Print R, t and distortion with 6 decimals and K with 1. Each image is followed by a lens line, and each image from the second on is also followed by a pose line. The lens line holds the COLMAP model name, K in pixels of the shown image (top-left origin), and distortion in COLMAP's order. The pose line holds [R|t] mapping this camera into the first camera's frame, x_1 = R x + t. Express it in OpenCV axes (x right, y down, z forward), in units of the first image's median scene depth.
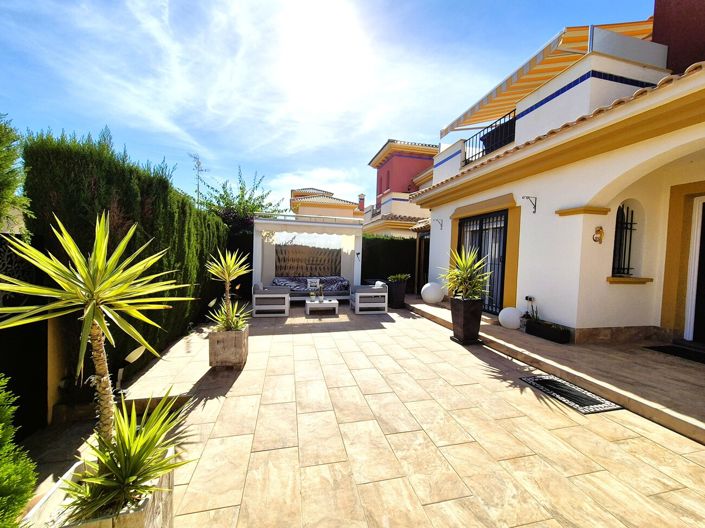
lens RADIAL K [[287.6, 0, 355.0], [0, 287.6, 269.2], [0, 0, 1]] dist [0.000790, 0.000481]
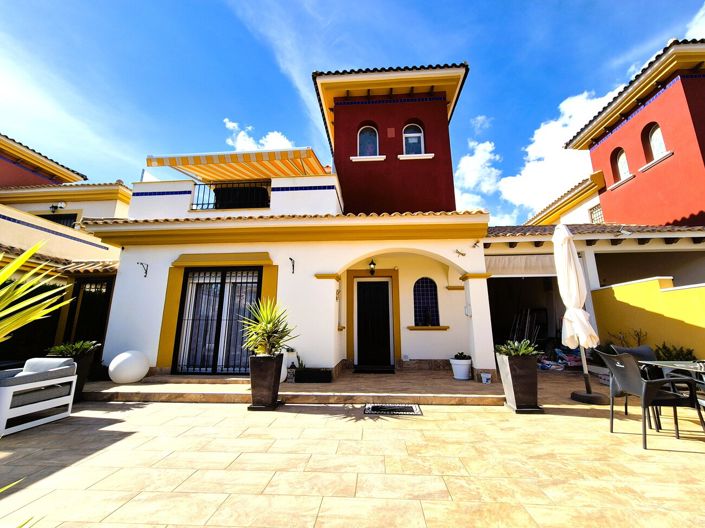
lens RADIAL K [[287.6, 0, 355.1], [0, 287.6, 265.1], [0, 0, 1]] dist [0.000790, 0.000481]
pose [[0.301202, 0.177436, 0.936906, -0.434276], [0.056466, 0.977492, -0.203275, 0.025944], [-0.951887, 0.114130, 0.284404, 0.461020]]
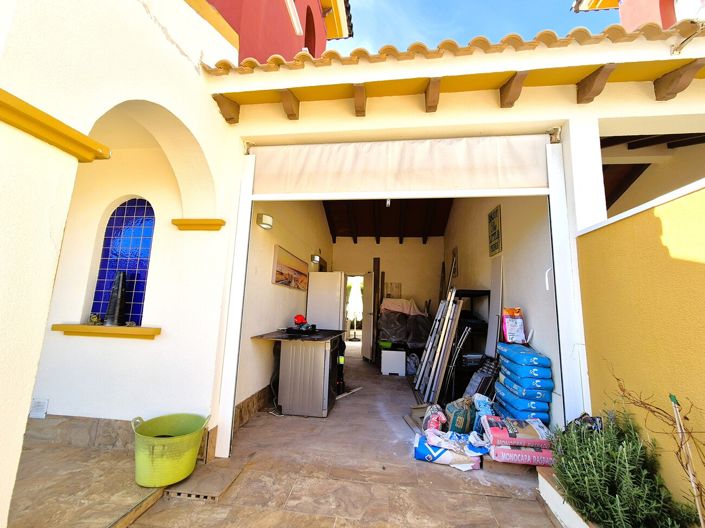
lens RADIAL K [[287.6, 0, 352.5], [0, 287.6, 263.8], [0, 0, 1]] dist [0.000790, 0.000481]
pose [[0.340130, 0.128714, 0.931528, 0.780459], [0.021100, 0.989294, -0.144401, 0.026508], [-0.940142, 0.068771, 0.333773, -0.065112]]
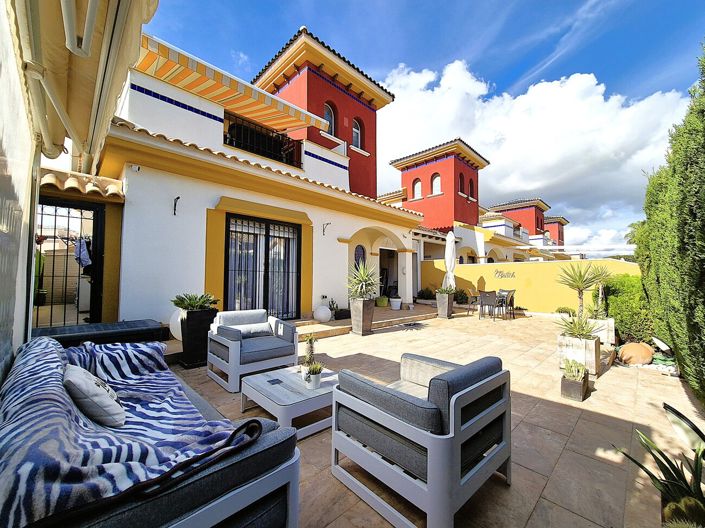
lens RADIAL K [[287.6, 0, 352.6], [0, 287.6, 264.1], [0, 0, 1]] dist [0.000790, 0.000481]
pose [[-0.514870, 0.015568, 0.857127, -0.701643], [0.020069, 0.999780, -0.006104, -0.046756], [-0.857033, 0.014059, -0.515070, 1.744684]]
